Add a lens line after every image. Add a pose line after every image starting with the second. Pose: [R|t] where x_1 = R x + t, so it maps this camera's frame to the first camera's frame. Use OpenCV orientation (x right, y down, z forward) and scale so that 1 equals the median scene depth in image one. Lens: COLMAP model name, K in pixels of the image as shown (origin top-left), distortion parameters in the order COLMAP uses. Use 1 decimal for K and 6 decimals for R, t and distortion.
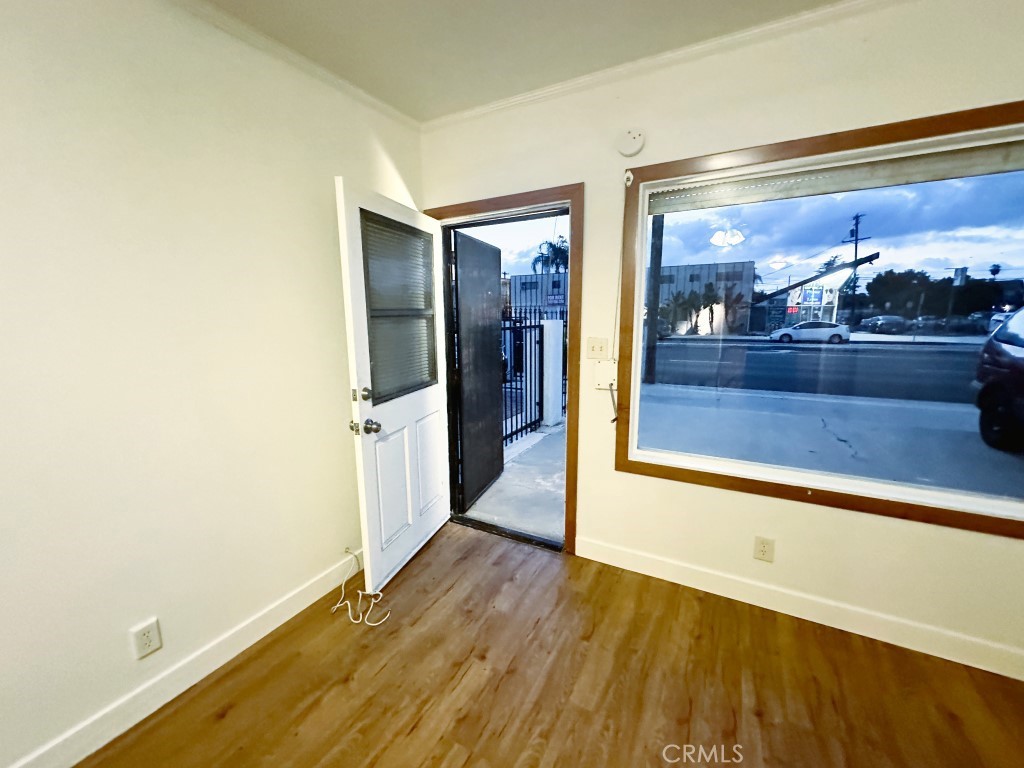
lens RADIAL K [[298.1, 0, 515.4], [0, 298.1, 383.9], [0, 0, 1]] dist [0.000520, 0.000004]
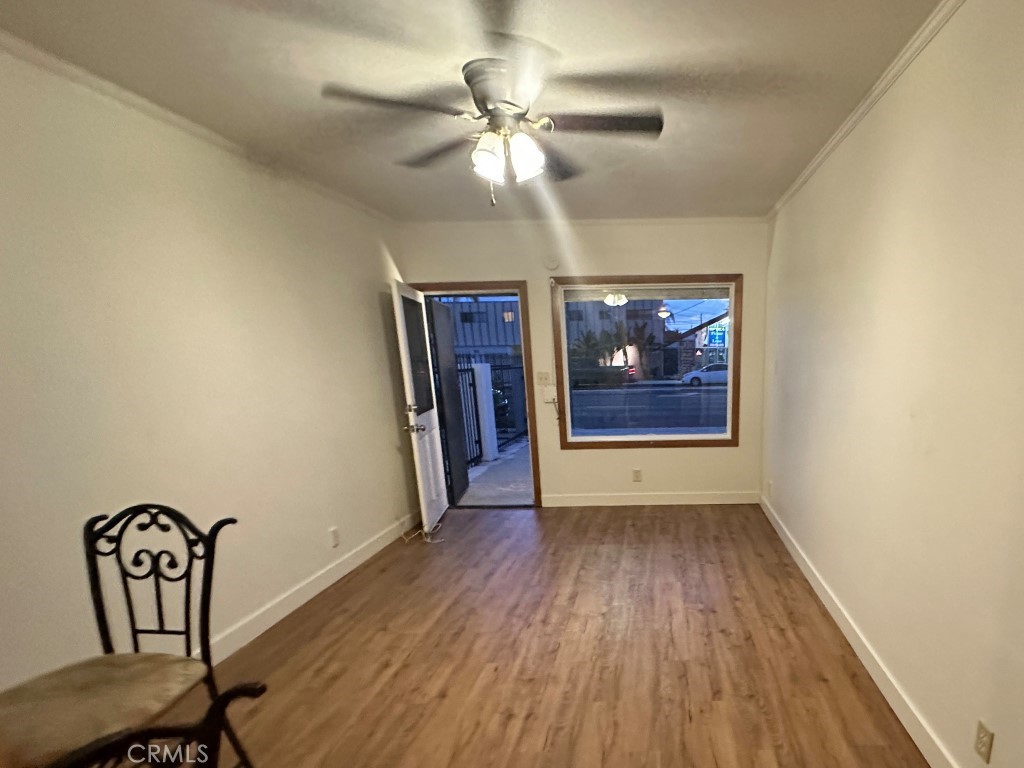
lens RADIAL K [[414.0, 0, 512.9], [0, 414.0, 384.6], [0, 0, 1]] dist [-0.002500, 0.000829]
pose [[0.954878, -0.025353, 0.295915, -0.211823], [0.073757, 0.985380, -0.153581, 0.094594], [-0.287695, 0.168477, 0.942787, -0.413755]]
